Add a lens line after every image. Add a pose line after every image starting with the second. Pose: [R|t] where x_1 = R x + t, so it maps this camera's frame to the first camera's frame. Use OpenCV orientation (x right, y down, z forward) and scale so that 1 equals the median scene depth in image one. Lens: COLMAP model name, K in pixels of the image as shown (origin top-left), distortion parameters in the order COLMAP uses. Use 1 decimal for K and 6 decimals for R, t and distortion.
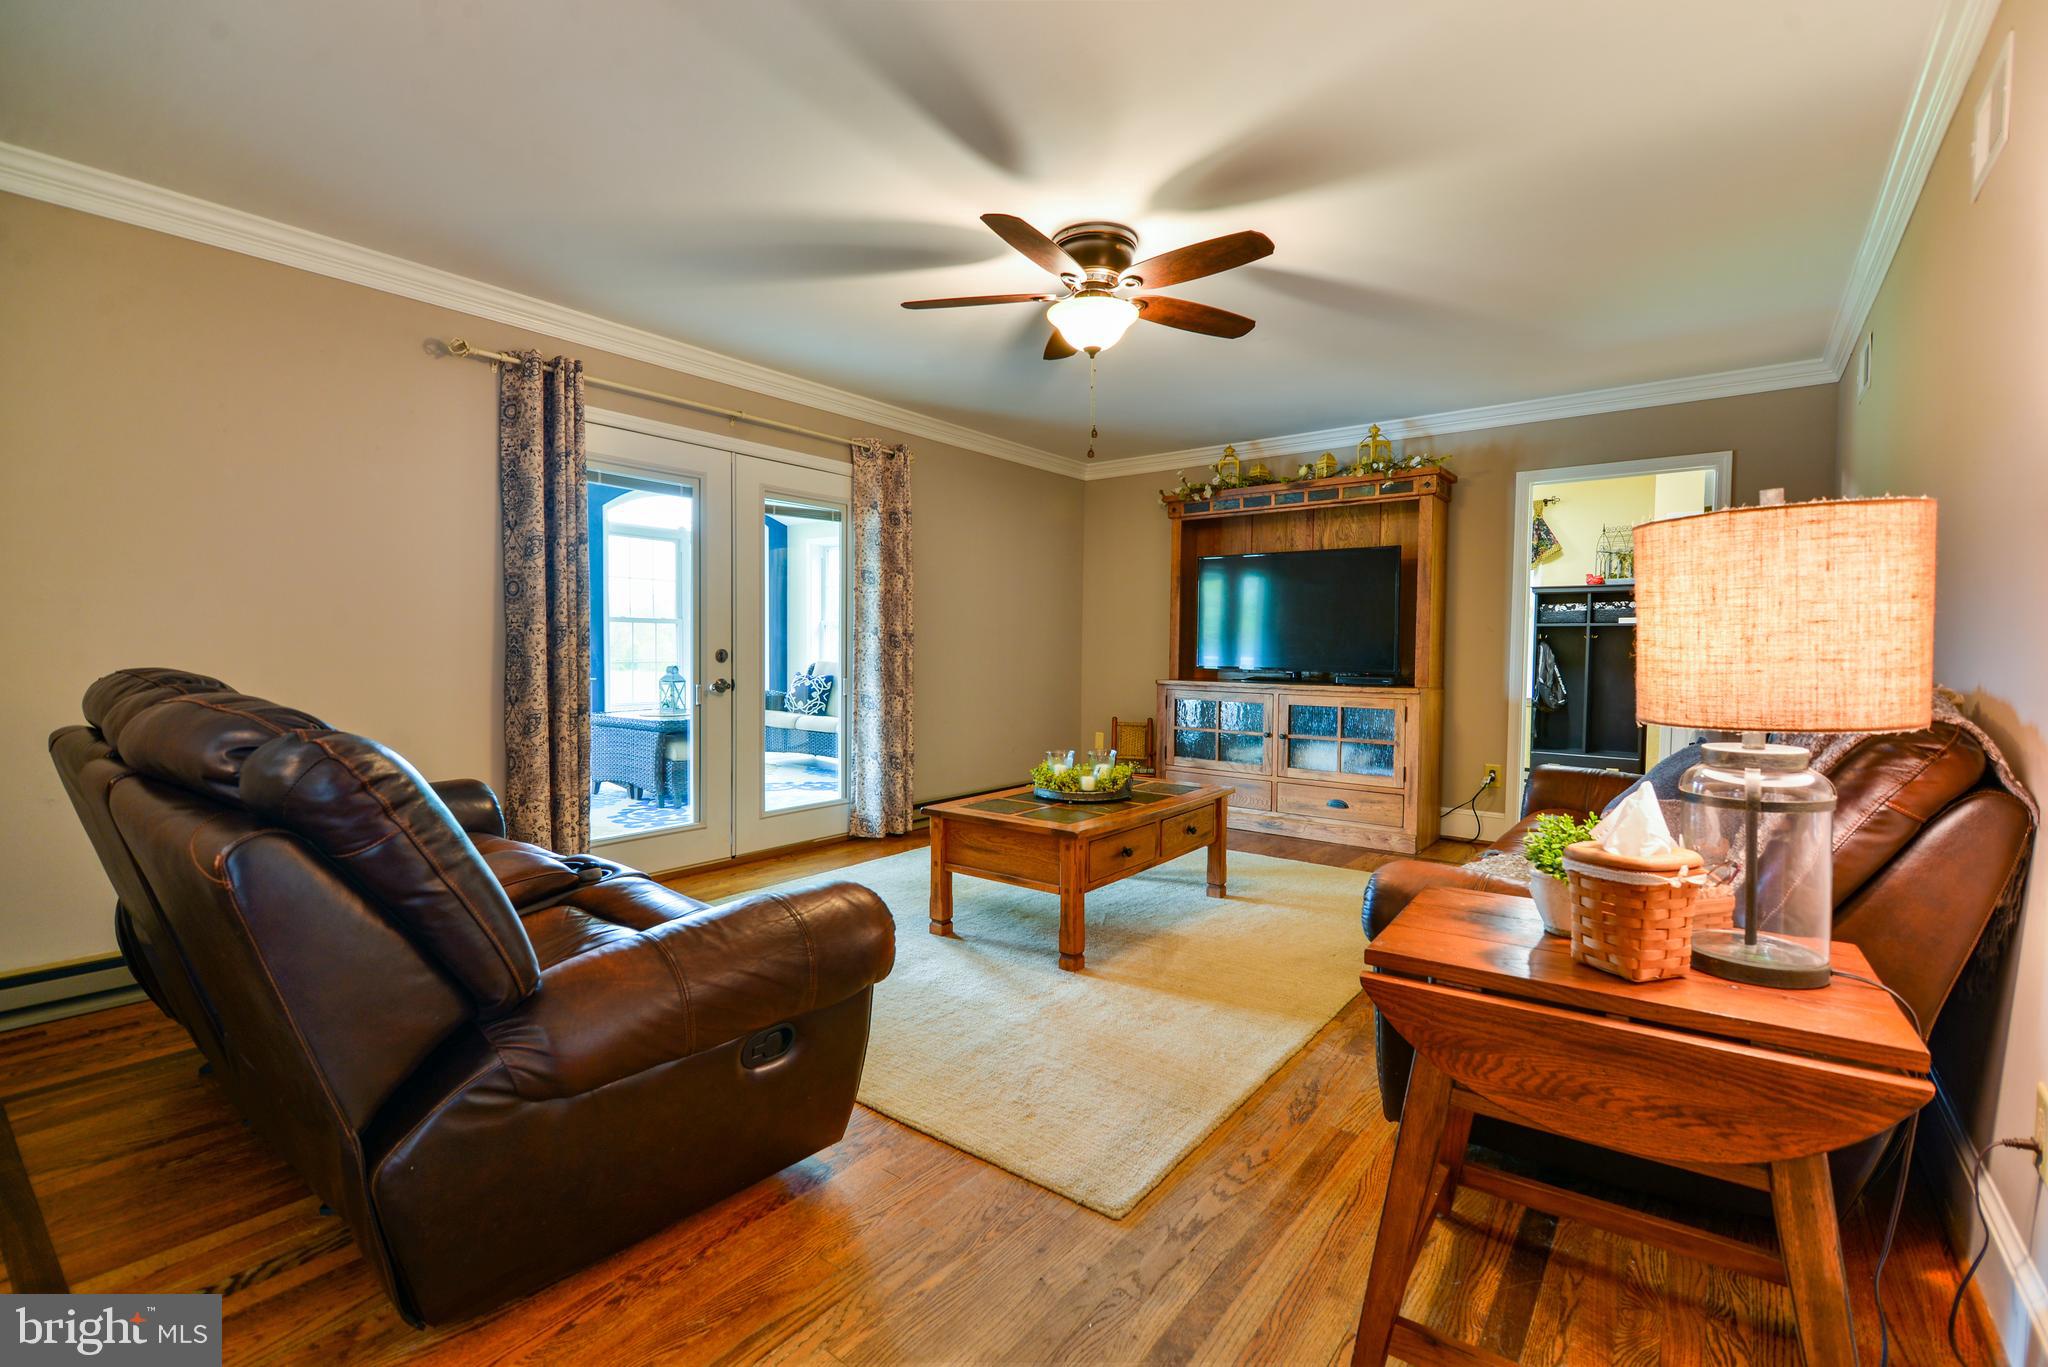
lens RADIAL K [[914.7, 0, 1045.0], [0, 914.7, 675.8], [0, 0, 1]] dist [0.002358, -0.004316]
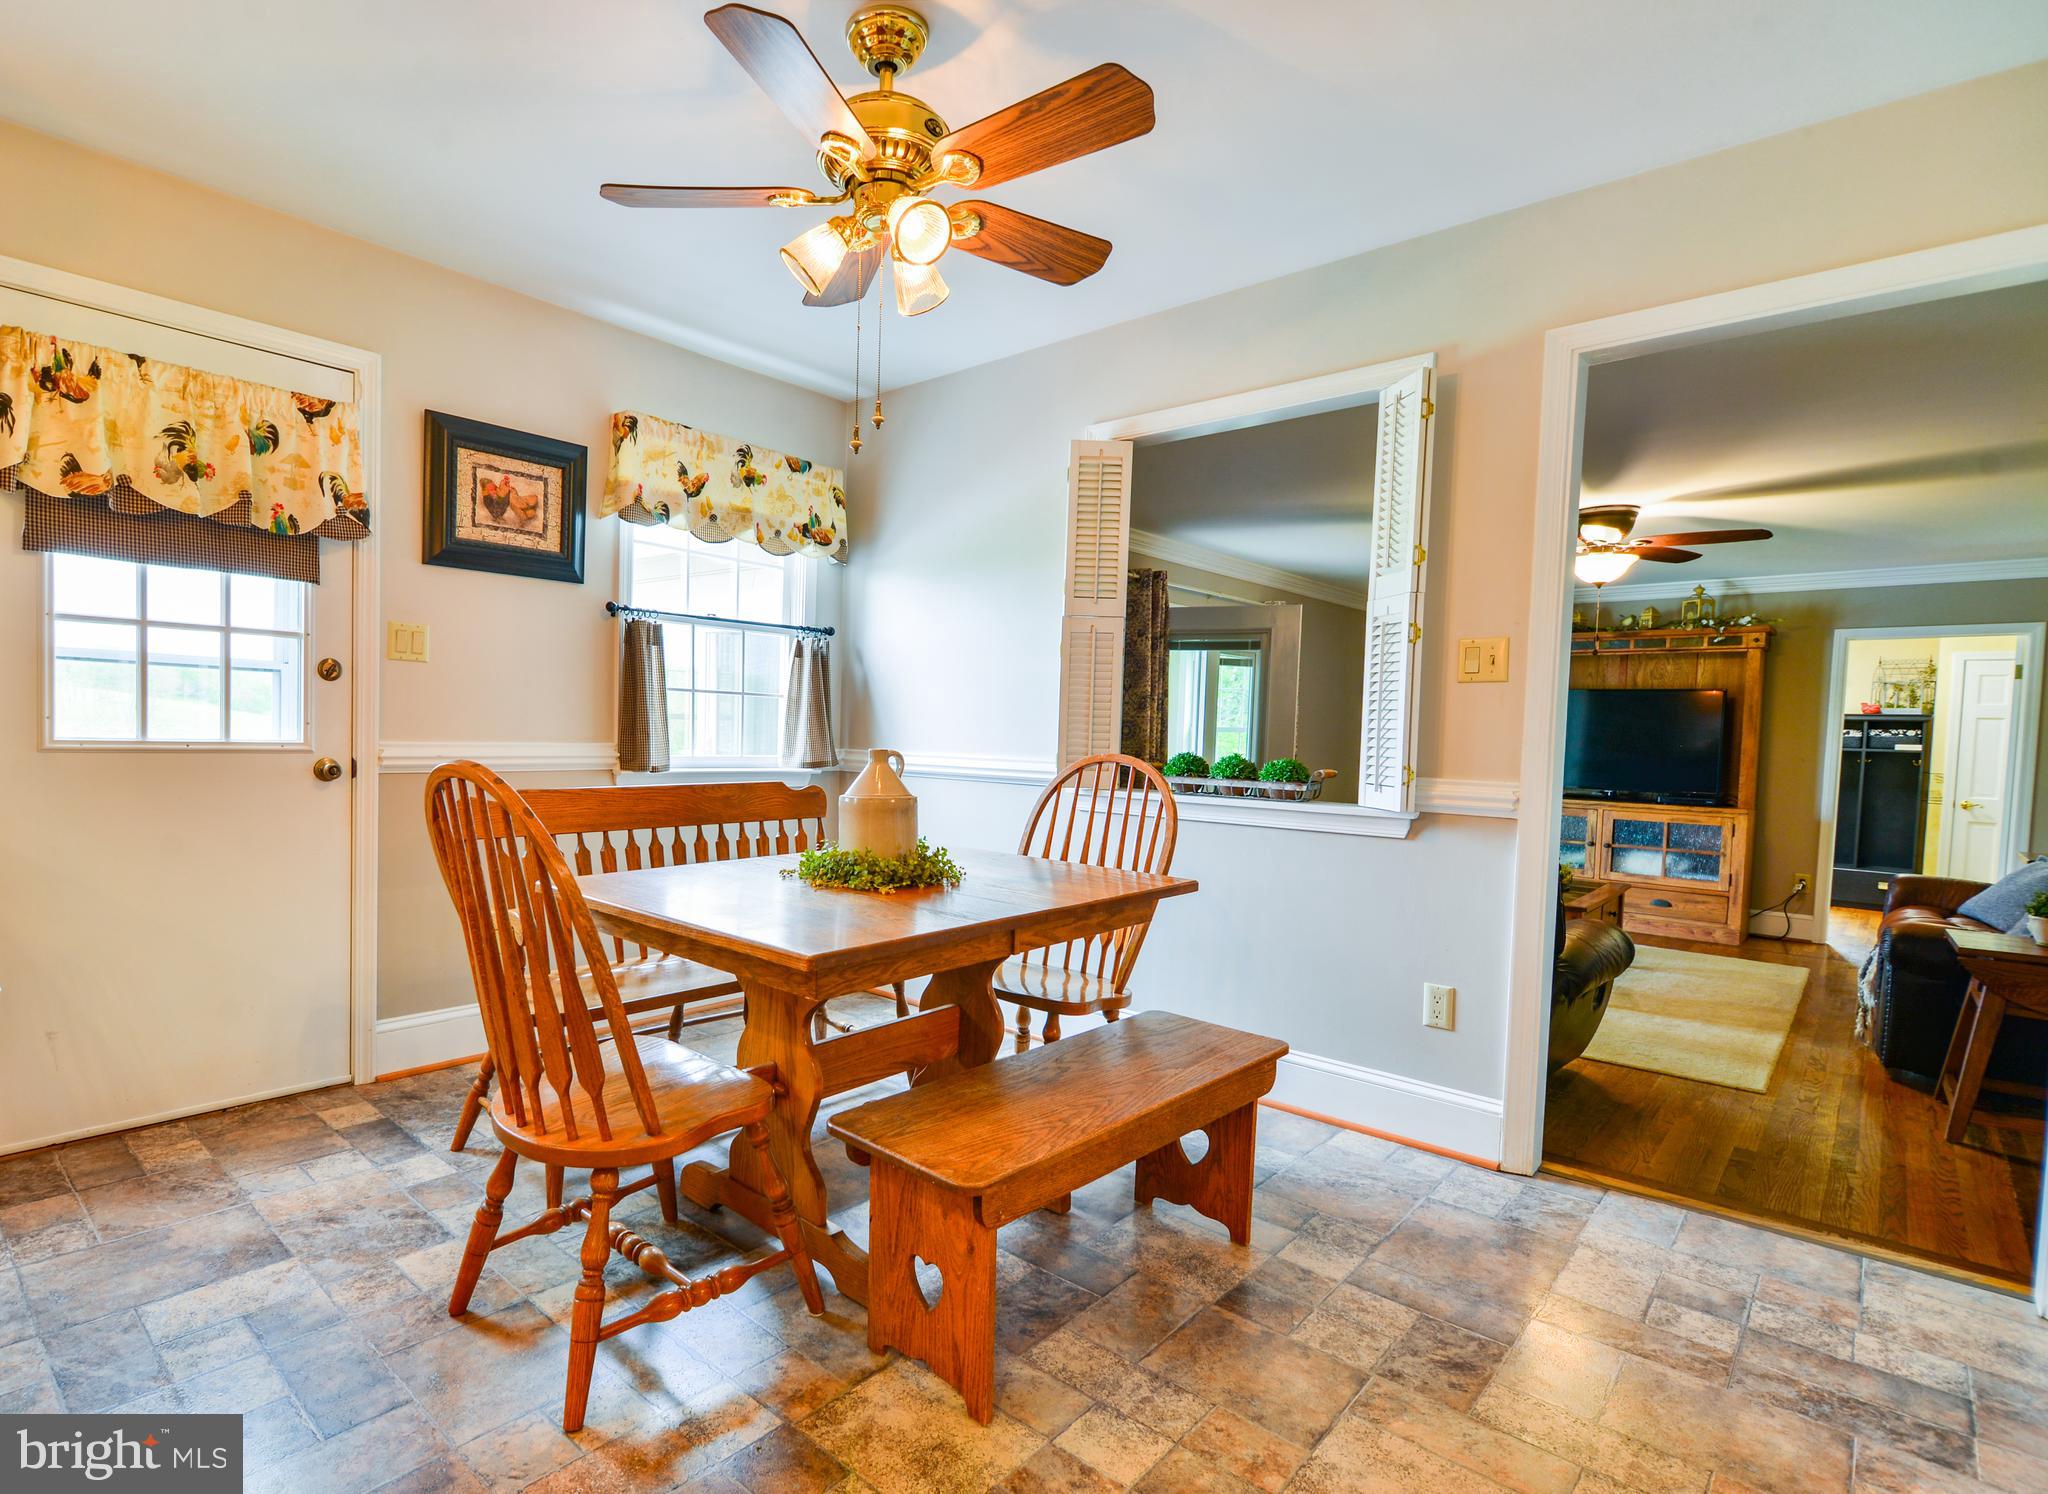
lens RADIAL K [[1000.2, 0, 1016.6], [0, 1000.2, 767.1], [0, 0, 1]] dist [0.009201, -0.001048]
pose [[0.995075, 0.023023, -0.096411, -0.399825], [-0.022822, 0.999734, 0.003185, -0.022961], [0.096459, -0.000969, 0.995336, -0.391732]]
